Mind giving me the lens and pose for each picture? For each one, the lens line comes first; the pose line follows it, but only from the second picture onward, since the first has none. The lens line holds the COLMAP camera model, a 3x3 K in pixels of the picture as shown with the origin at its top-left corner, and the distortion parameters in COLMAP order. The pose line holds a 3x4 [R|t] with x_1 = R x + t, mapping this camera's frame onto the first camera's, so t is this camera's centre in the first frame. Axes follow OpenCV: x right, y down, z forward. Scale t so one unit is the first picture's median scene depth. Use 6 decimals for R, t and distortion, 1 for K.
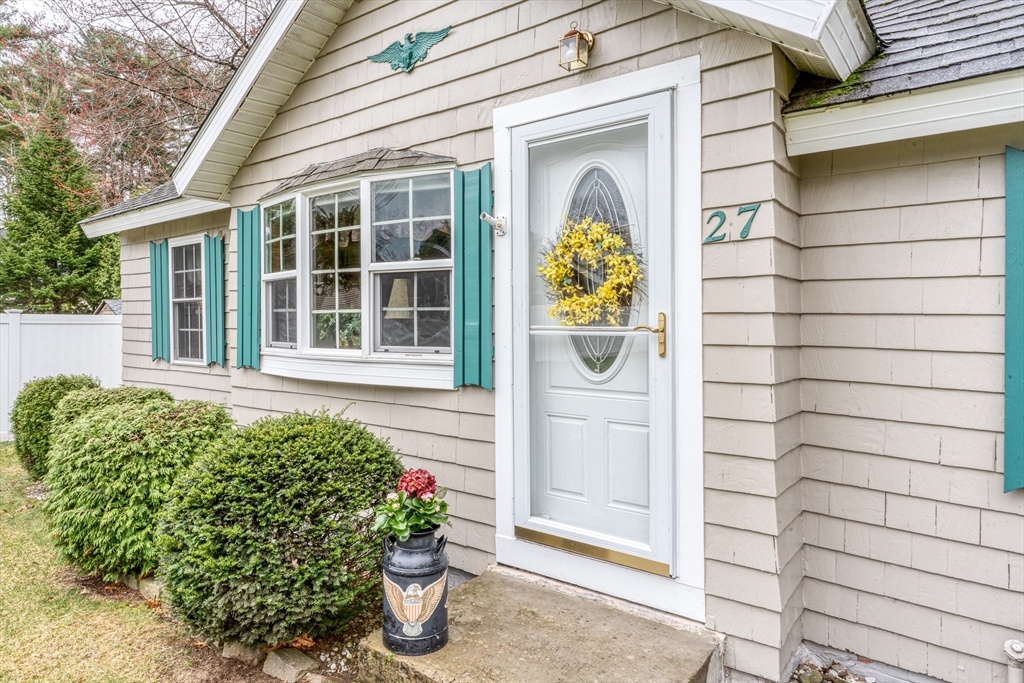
lens RADIAL K [[656.5, 0, 511.9], [0, 656.5, 333.4], [0, 0, 1]] dist [-0.001500, -0.001253]
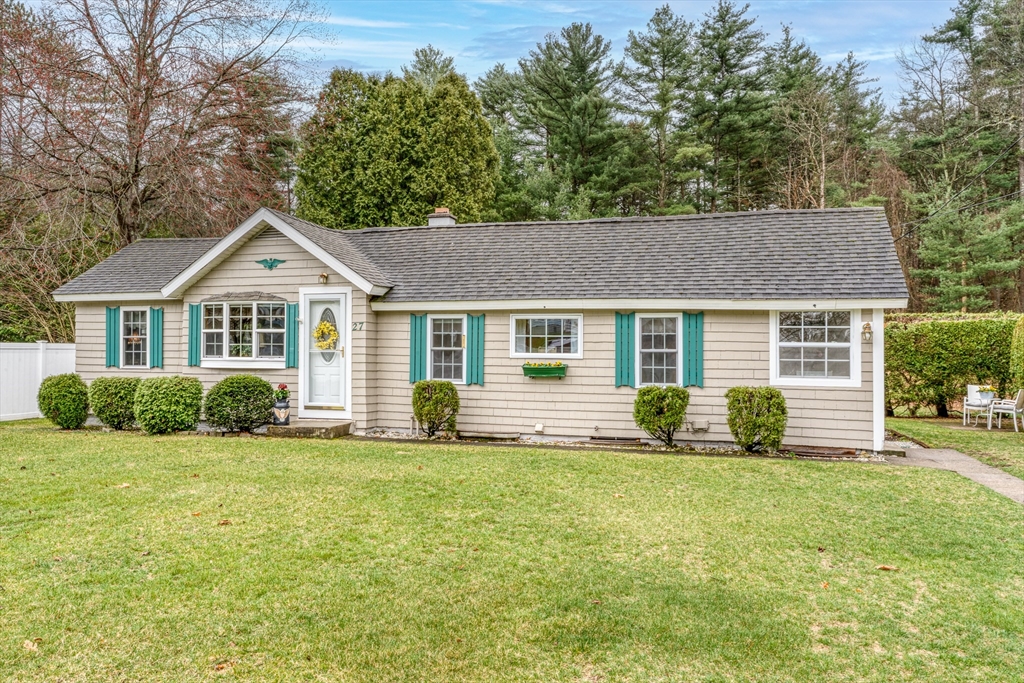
lens RADIAL K [[775.2, 0, 474.1], [0, 775.2, 344.0], [0, 0, 1]] dist [-0.002288, -0.015957]
pose [[0.963456, 0.012511, 0.267573, -0.220294], [-0.004121, 0.999483, -0.031896, 0.083267], [-0.267834, 0.029628, 0.963010, -3.063151]]
